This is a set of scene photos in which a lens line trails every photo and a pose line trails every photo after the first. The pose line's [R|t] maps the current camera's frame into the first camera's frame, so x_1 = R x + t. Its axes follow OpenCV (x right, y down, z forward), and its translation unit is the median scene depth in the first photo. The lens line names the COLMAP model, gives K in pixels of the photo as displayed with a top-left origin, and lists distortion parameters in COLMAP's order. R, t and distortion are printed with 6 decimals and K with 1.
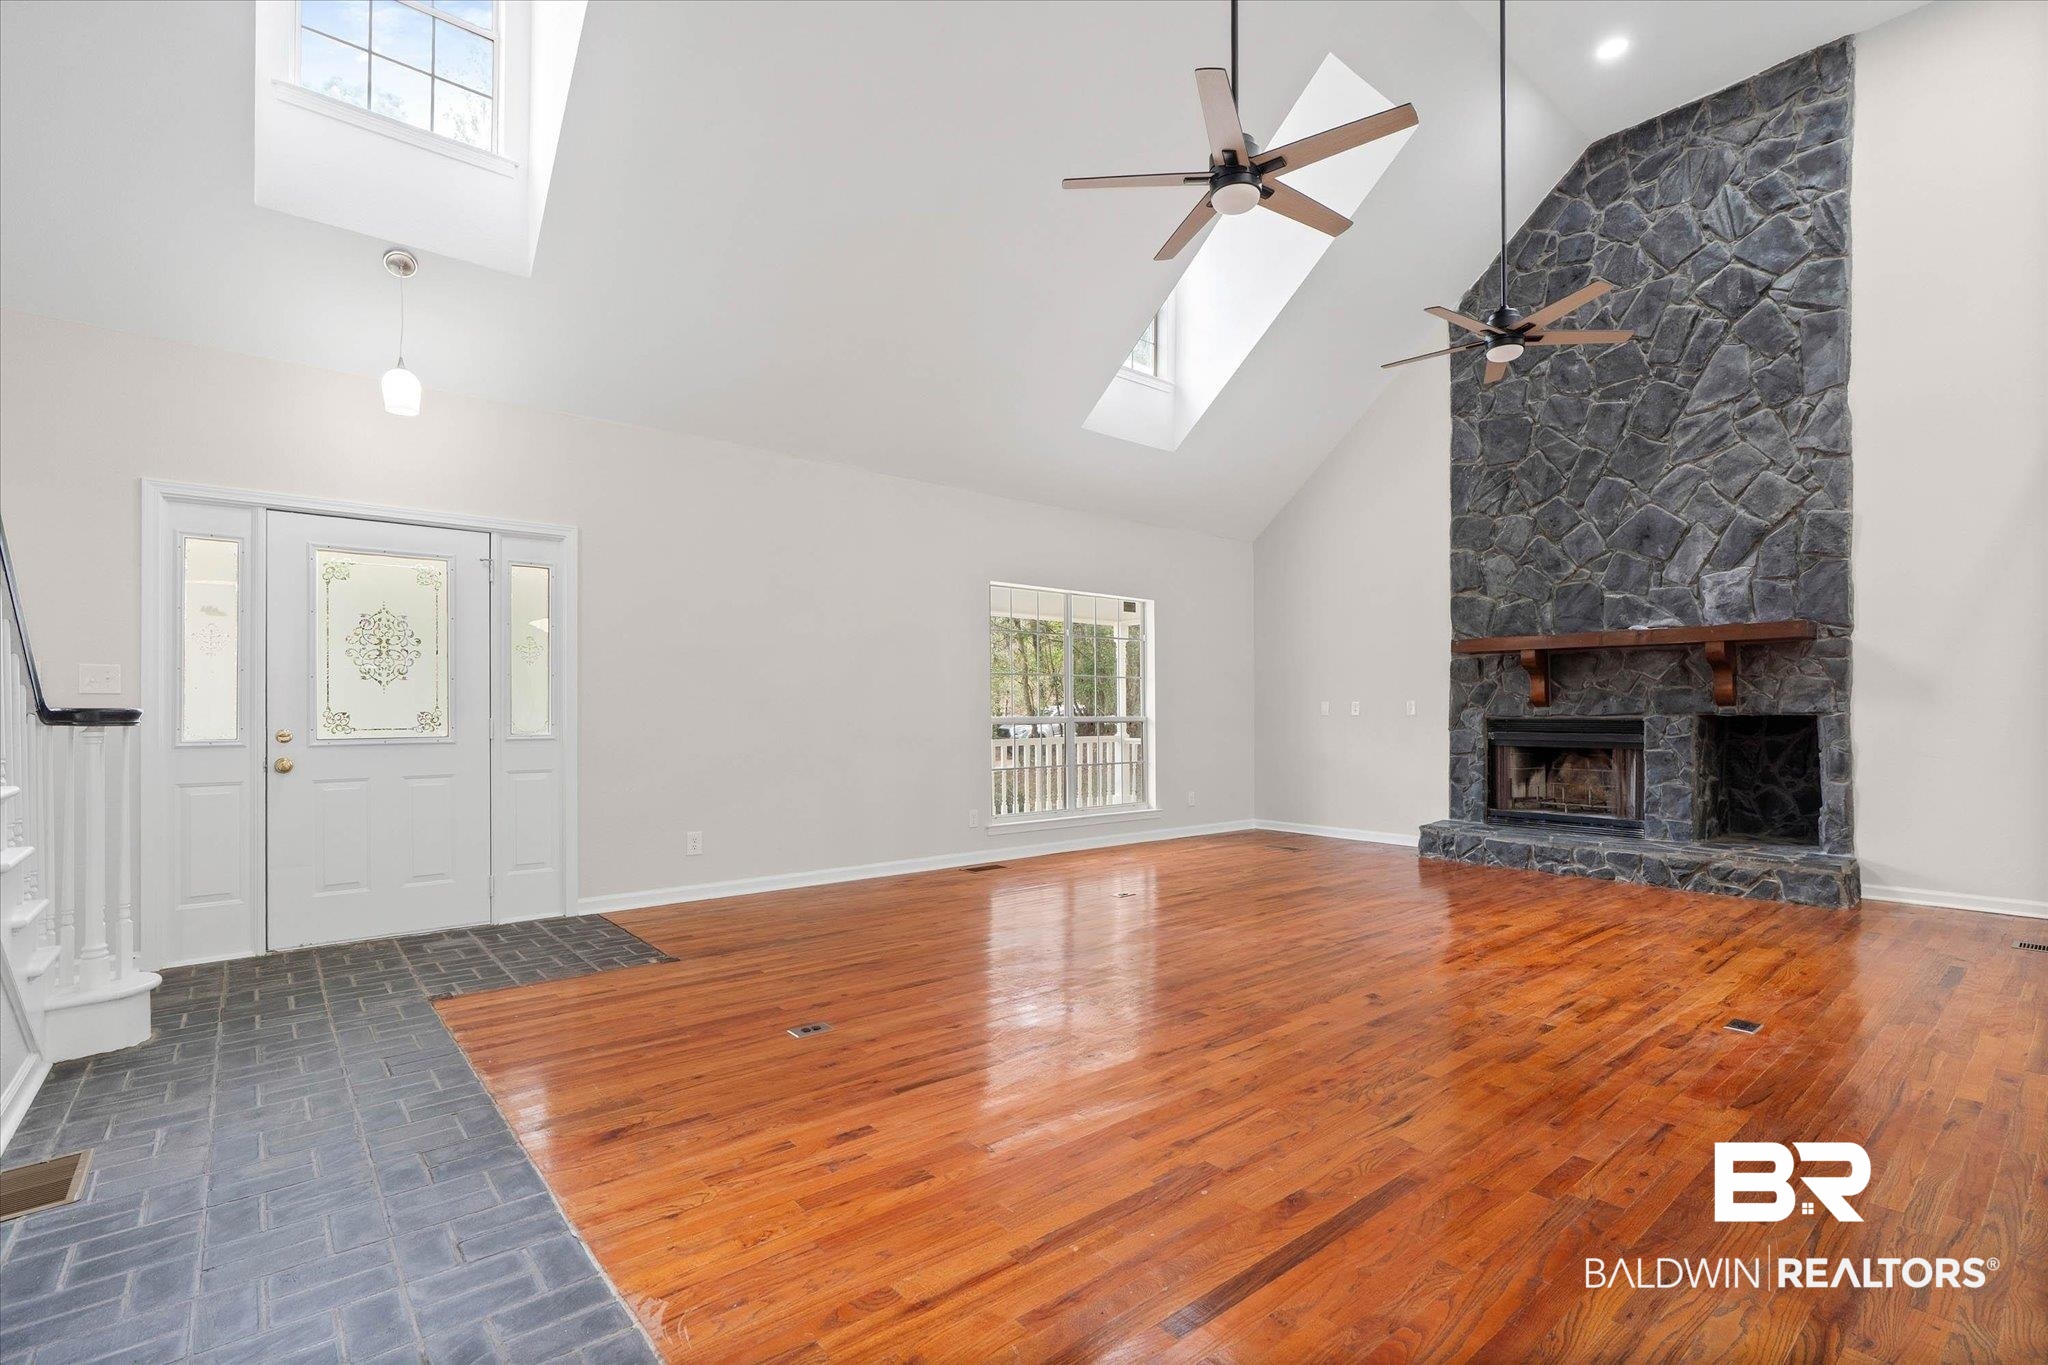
lens RADIAL K [[934.2, 0, 1032.2], [0, 934.2, 709.3], [0, 0, 1]] dist [-0.004182, 0.000652]
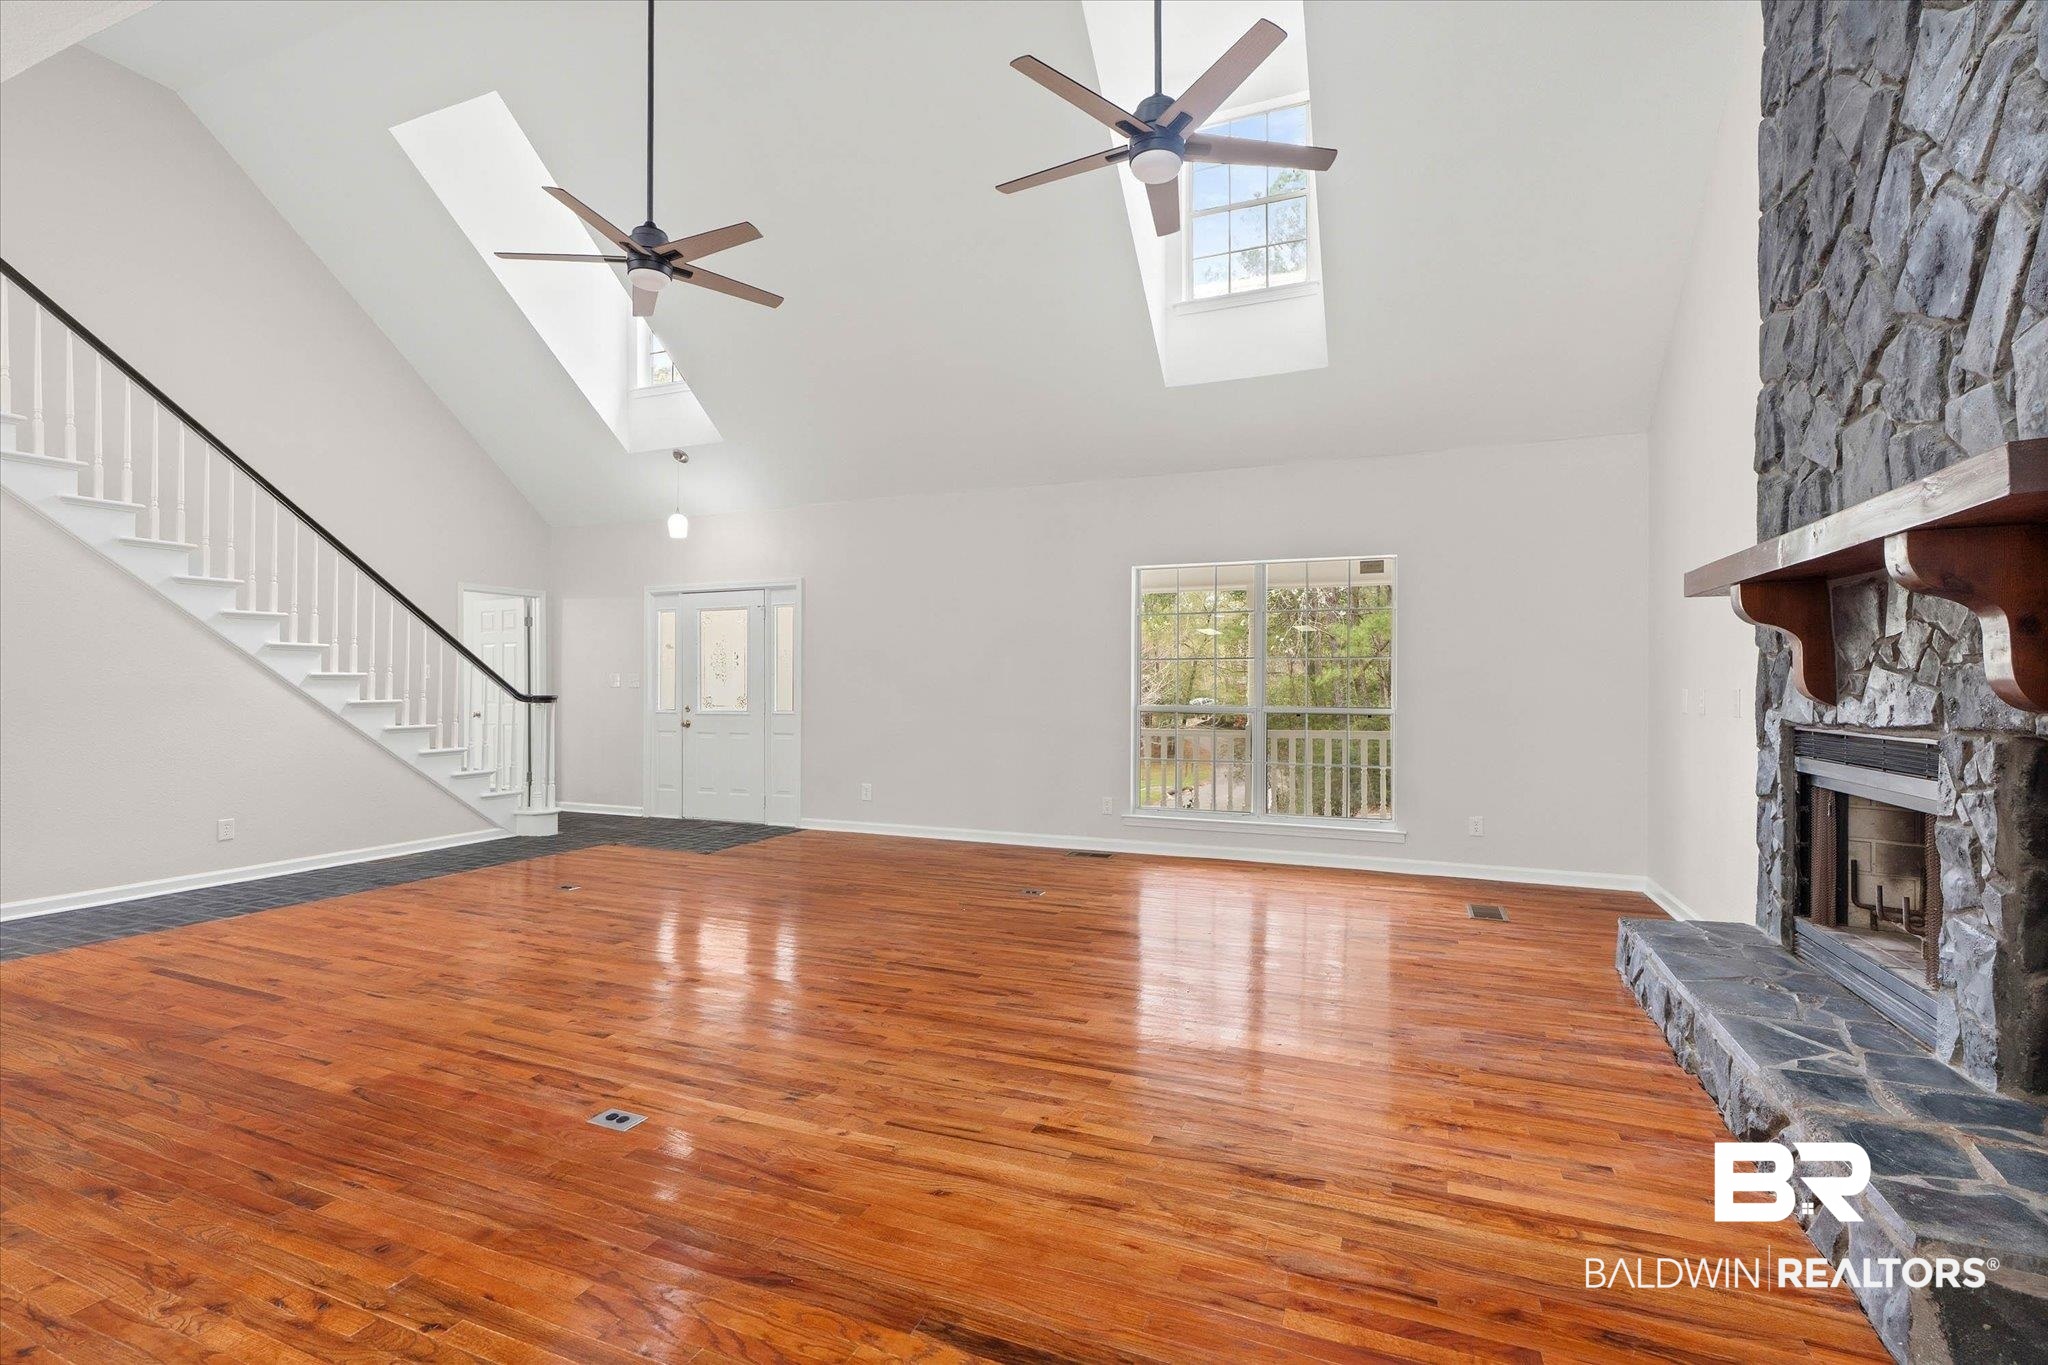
lens RADIAL K [[934.2, 0, 1026.9], [0, 934.2, 693.4], [0, 0, 1]] dist [-0.004182, 0.000652]
pose [[0.453550, 0.008626, -0.891189, 1.299227], [-0.000995, 0.999957, 0.009172, -0.022023], [0.891230, -0.003274, 0.453539, 0.763362]]
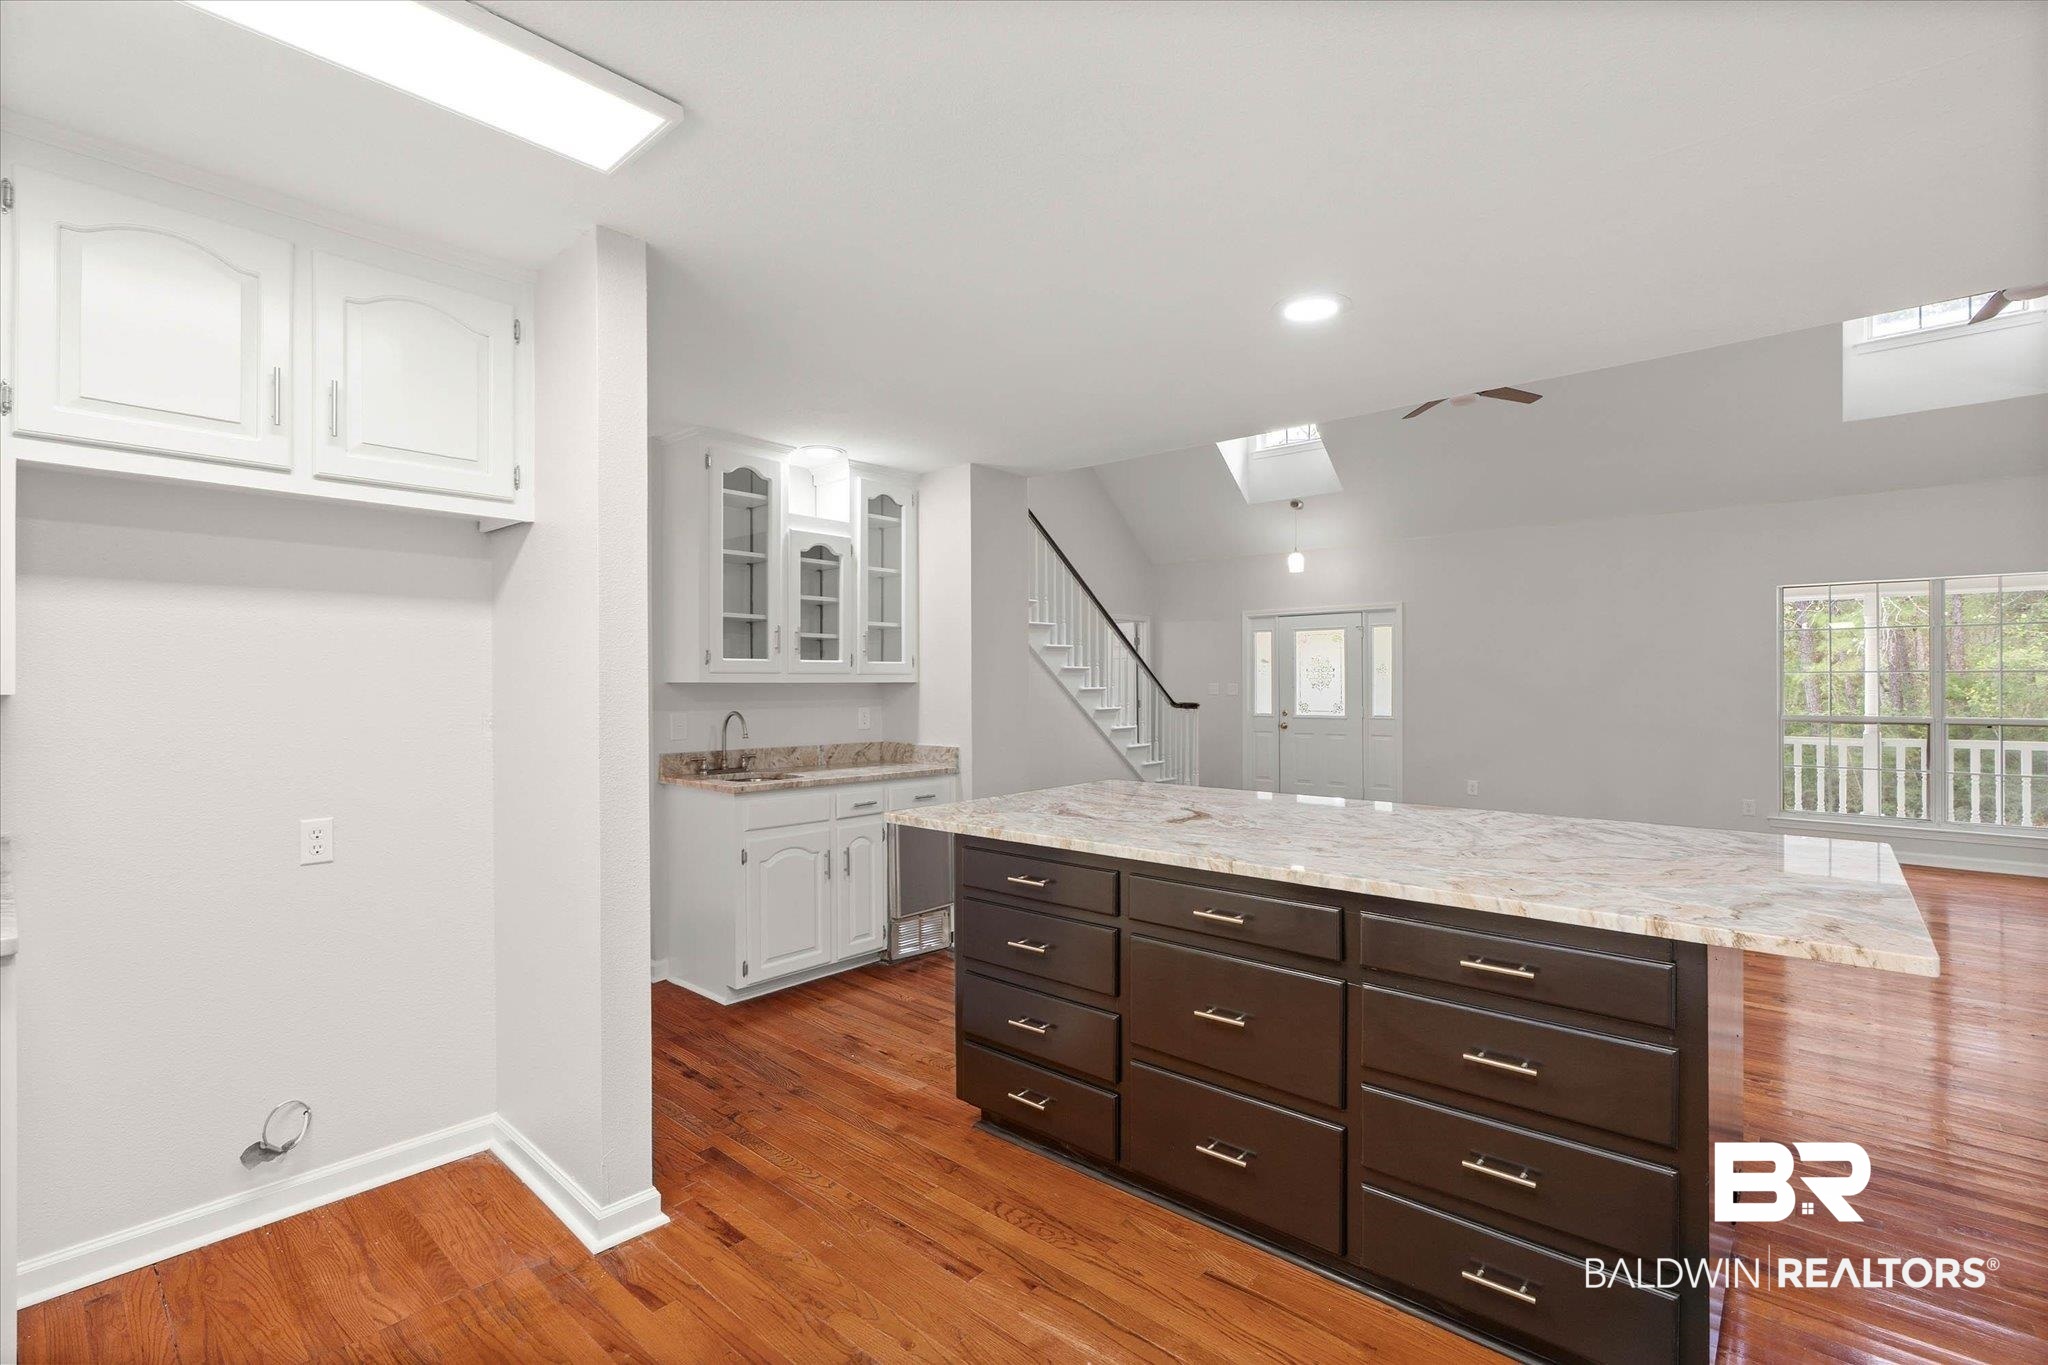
lens RADIAL K [[934.2, 0, 1020.7], [0, 934.2, 672.5], [0, 0, 1]] dist [-0.004182, 0.000652]
pose [[0.125834, -0.008936, -0.992011, 1.462888], [0.004315, 0.999955, -0.008461, -0.057102], [0.992042, -0.003216, 0.125867, 0.054002]]
